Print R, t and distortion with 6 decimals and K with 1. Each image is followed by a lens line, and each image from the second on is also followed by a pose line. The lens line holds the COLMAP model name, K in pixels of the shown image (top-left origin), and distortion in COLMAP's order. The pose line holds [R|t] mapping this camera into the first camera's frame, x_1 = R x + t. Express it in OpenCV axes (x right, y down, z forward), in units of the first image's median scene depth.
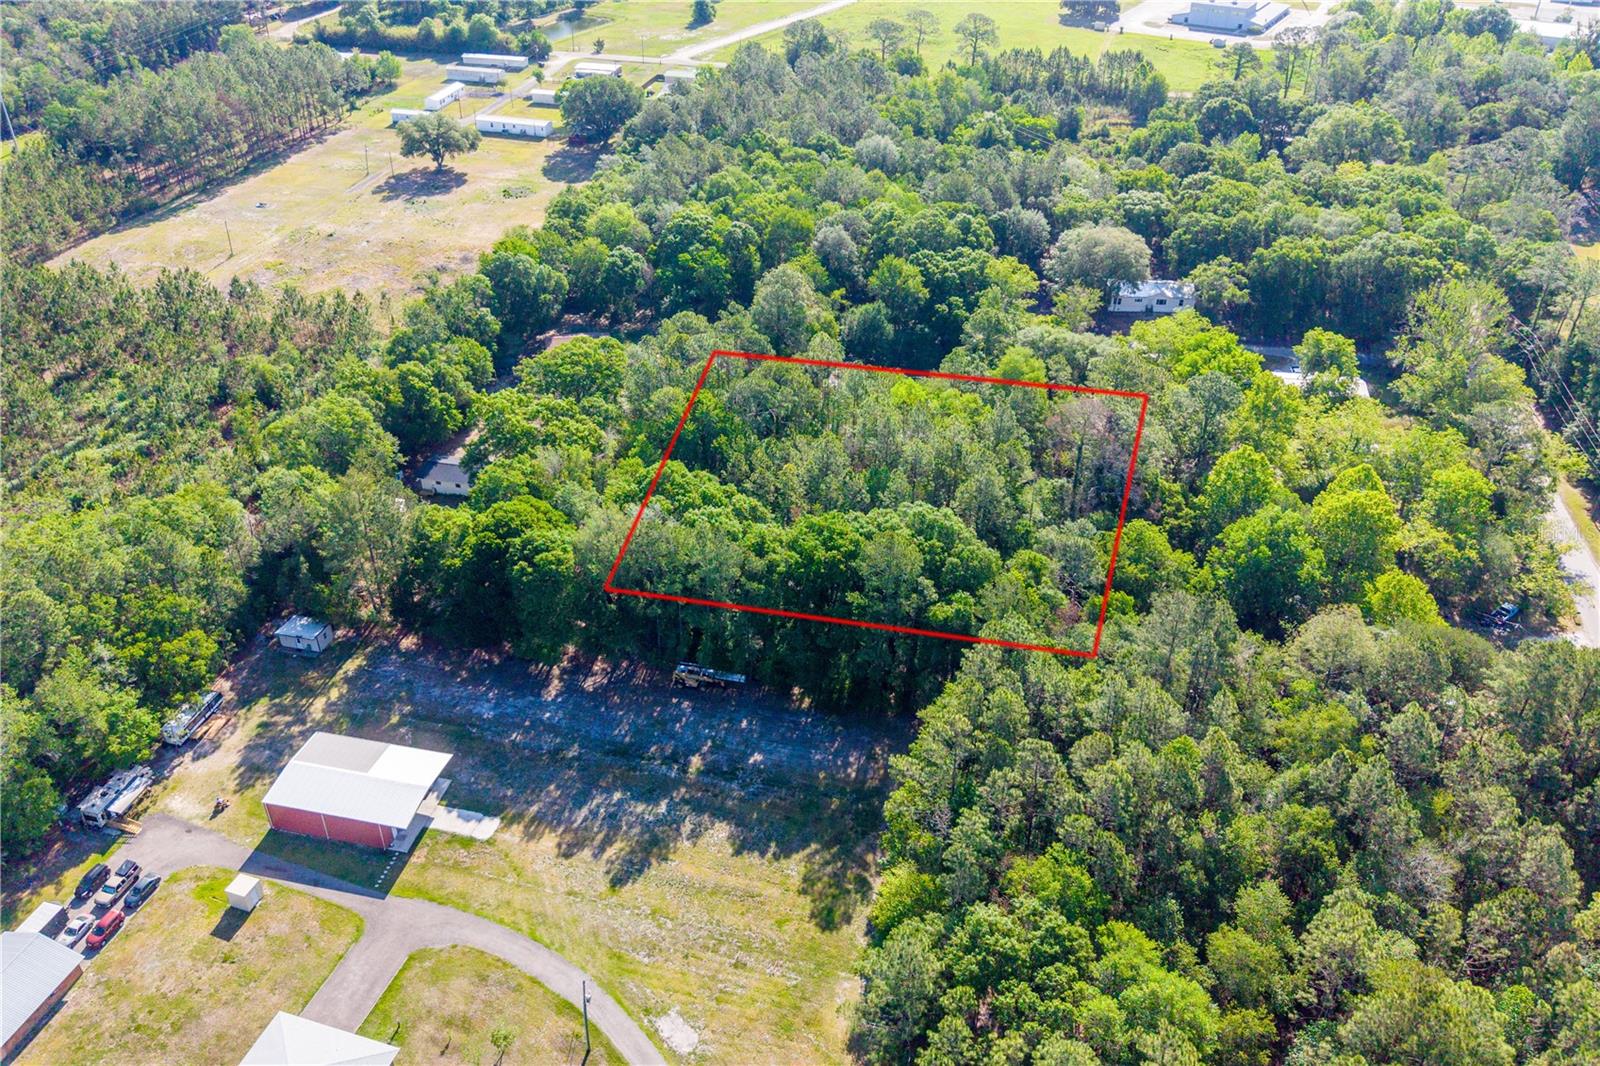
lens RADIAL K [[1270.9, 0, 784.3], [0, 1270.9, 539.8], [0, 0, 1]] dist [0.018019, -0.016843]
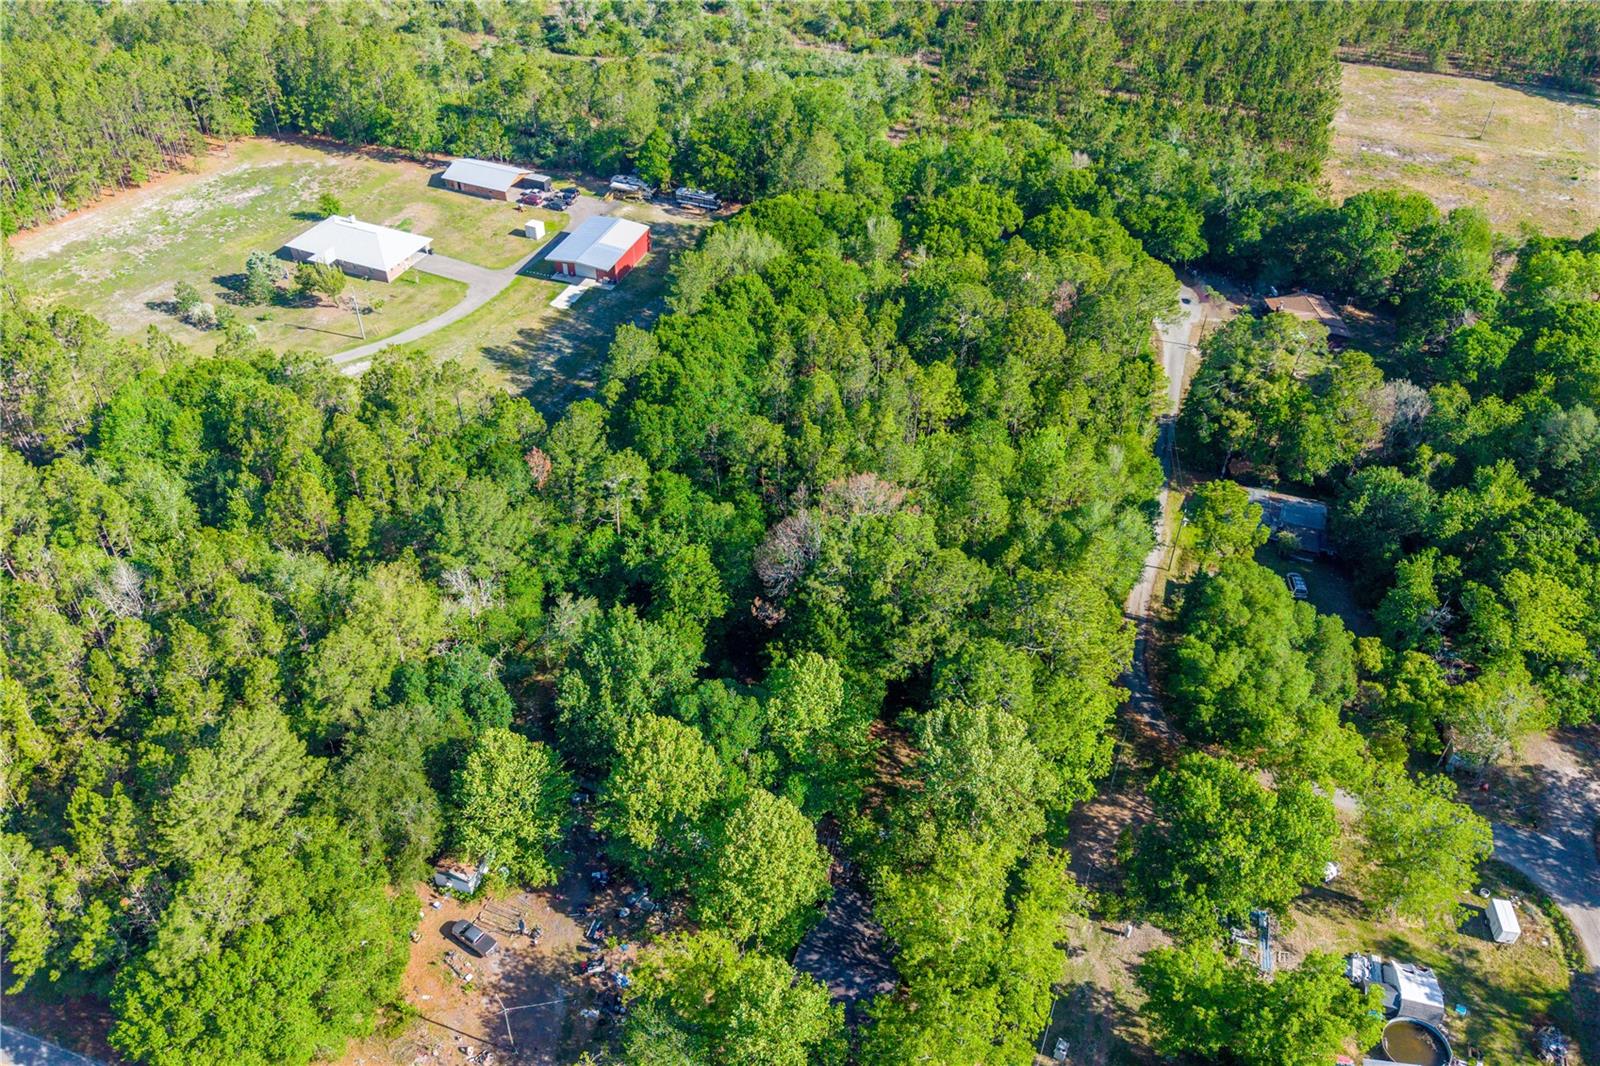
lens RADIAL K [[1270.9, 0, 784.3], [0, 1270.9, 539.8], [0, 0, 1]] dist [0.018019, -0.016843]
pose [[-0.120921, 0.633180, -0.764501, 0.902486], [-0.555302, 0.595226, 0.580814, -0.533812], [0.822811, 0.494762, 0.279630, 0.813834]]
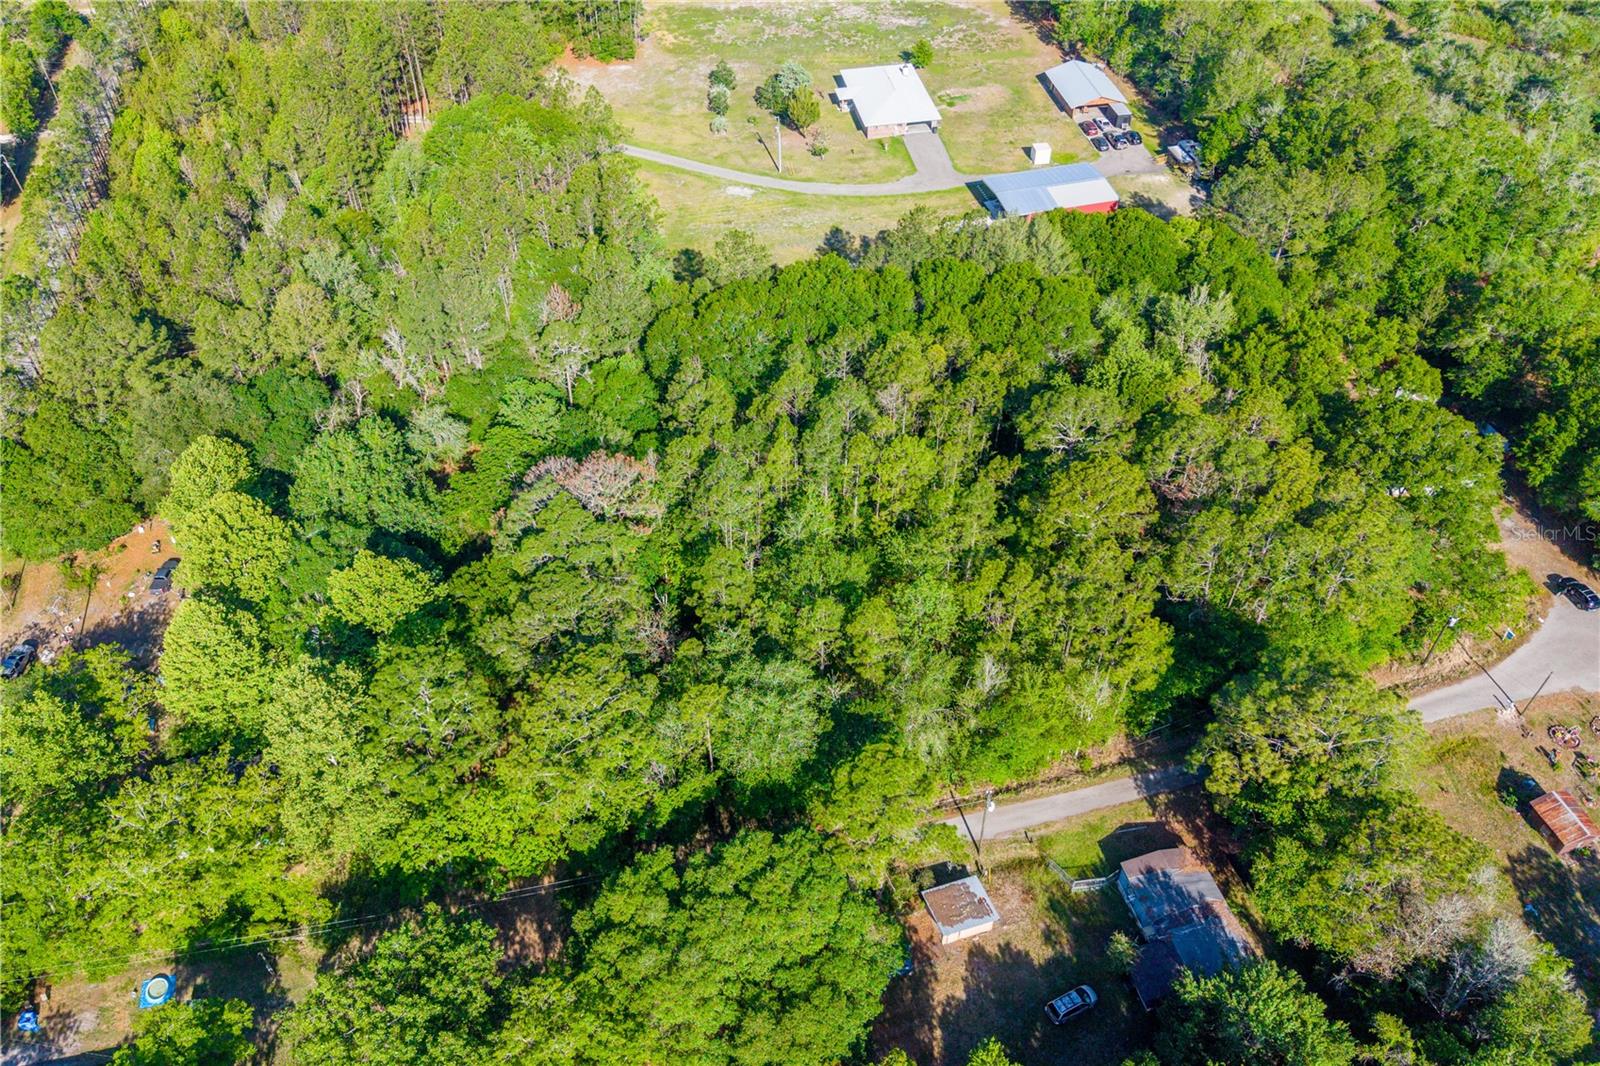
lens RADIAL K [[1280.9, 0, 733.6], [0, 1280.9, 532.6], [0, 0, 1]] dist [0.004429, 0.006700]
pose [[-0.903106, 0.315154, -0.291679, 0.408502], [-0.213362, 0.260147, 0.941701, -0.792995], [0.372661, 0.912689, -0.167698, 1.246286]]
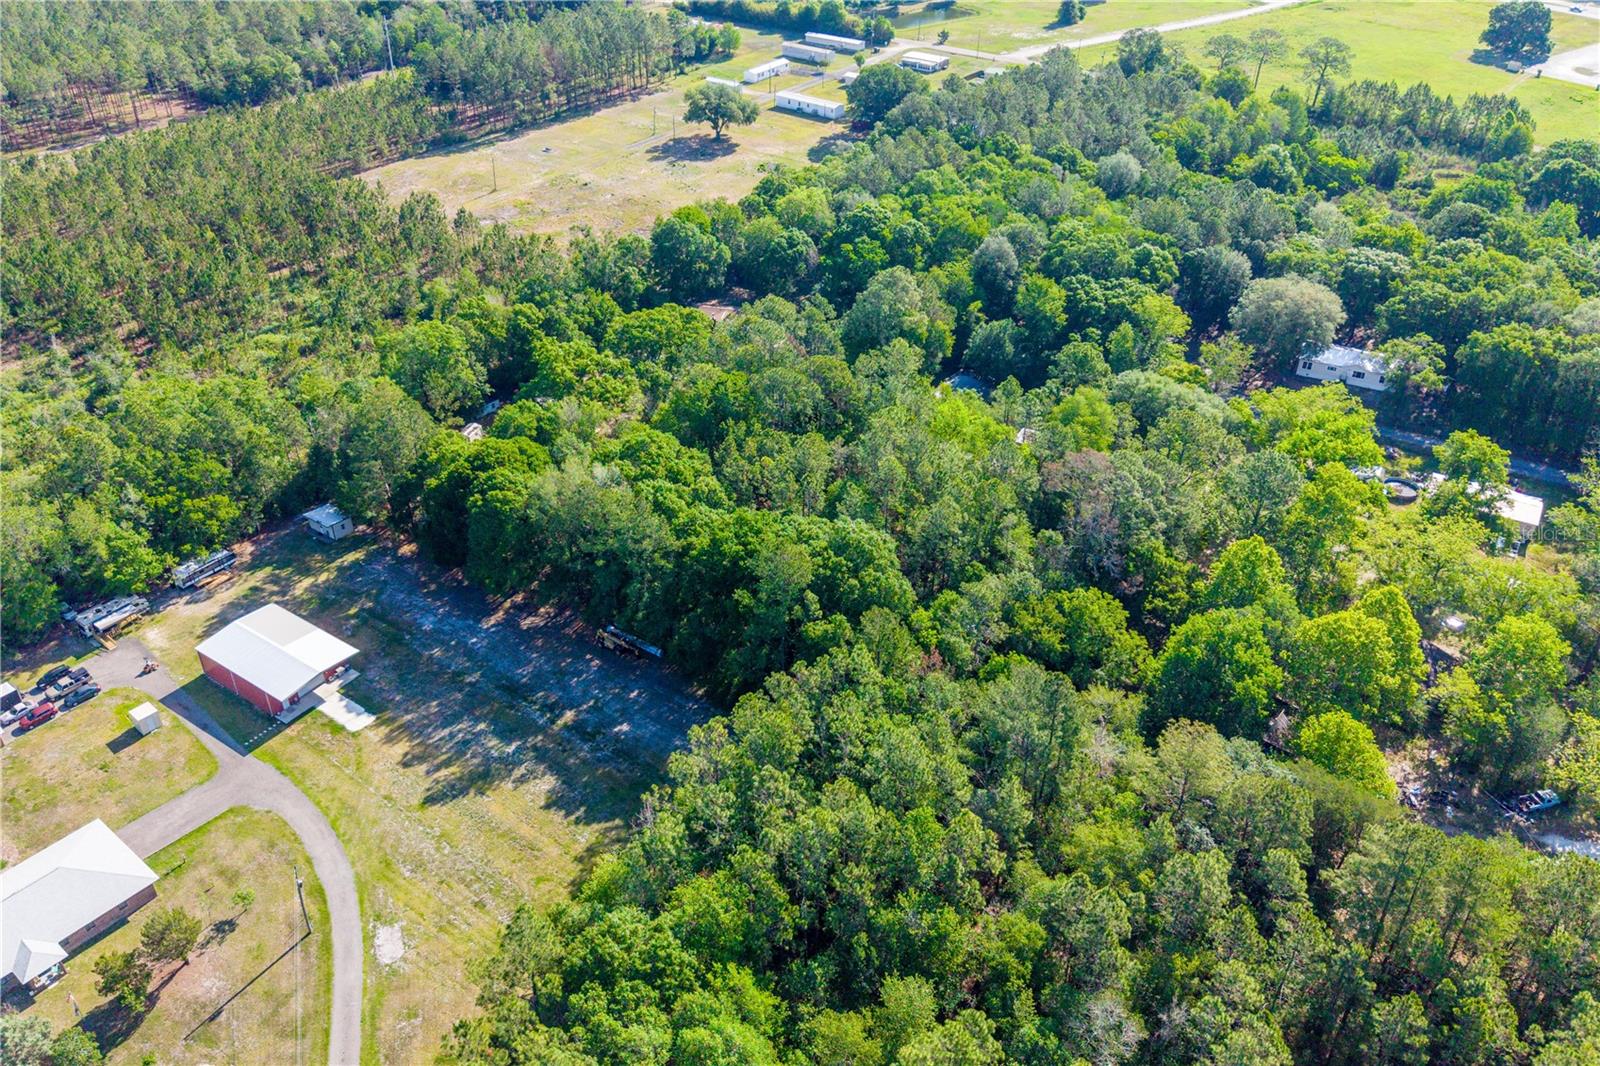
lens RADIAL K [[1270.9, 0, 784.3], [0, 1270.9, 539.8], [0, 0, 1]] dist [0.018019, -0.016843]
pose [[0.927761, 0.212540, -0.306736, 0.351159], [-0.211114, 0.976713, 0.038232, -0.038692], [0.307719, 0.029286, 0.951027, 0.061189]]
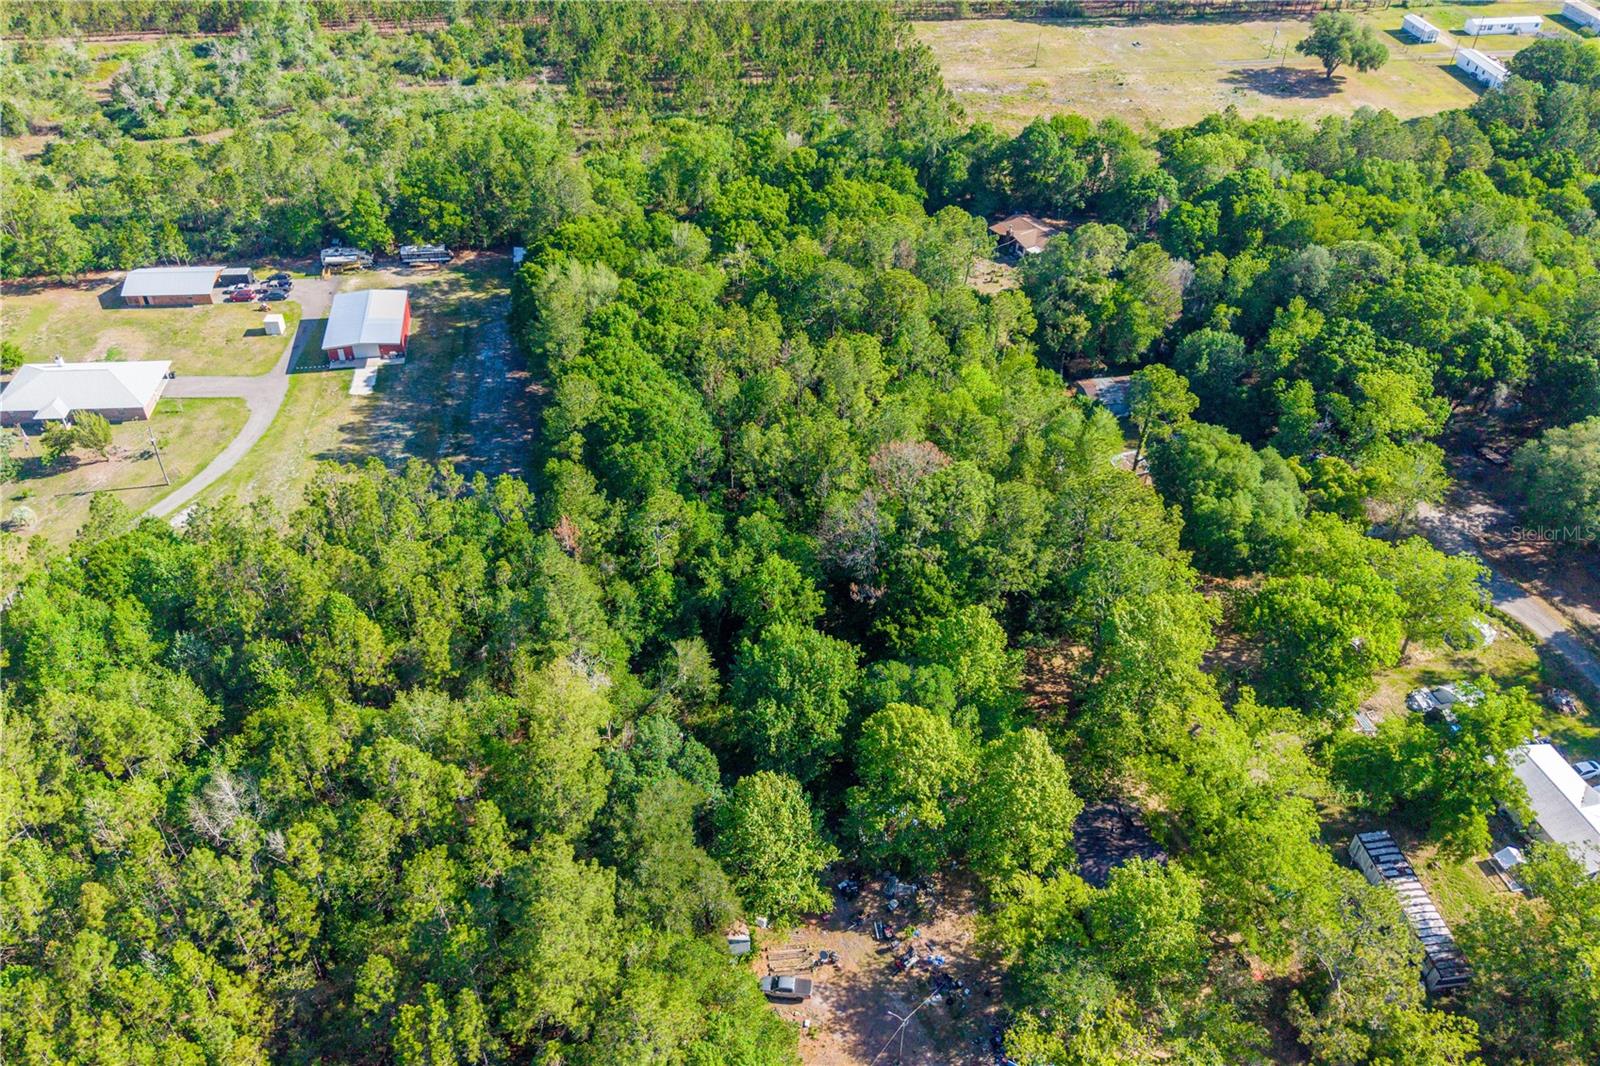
lens RADIAL K [[1270.9, 0, 784.3], [0, 1270.9, 539.8], [0, 0, 1]] dist [0.018019, -0.016843]
pose [[0.371699, 0.586074, -0.719970, 0.877911], [-0.523156, 0.772901, 0.359070, -0.328194], [0.766908, 0.243191, 0.593895, 0.500724]]
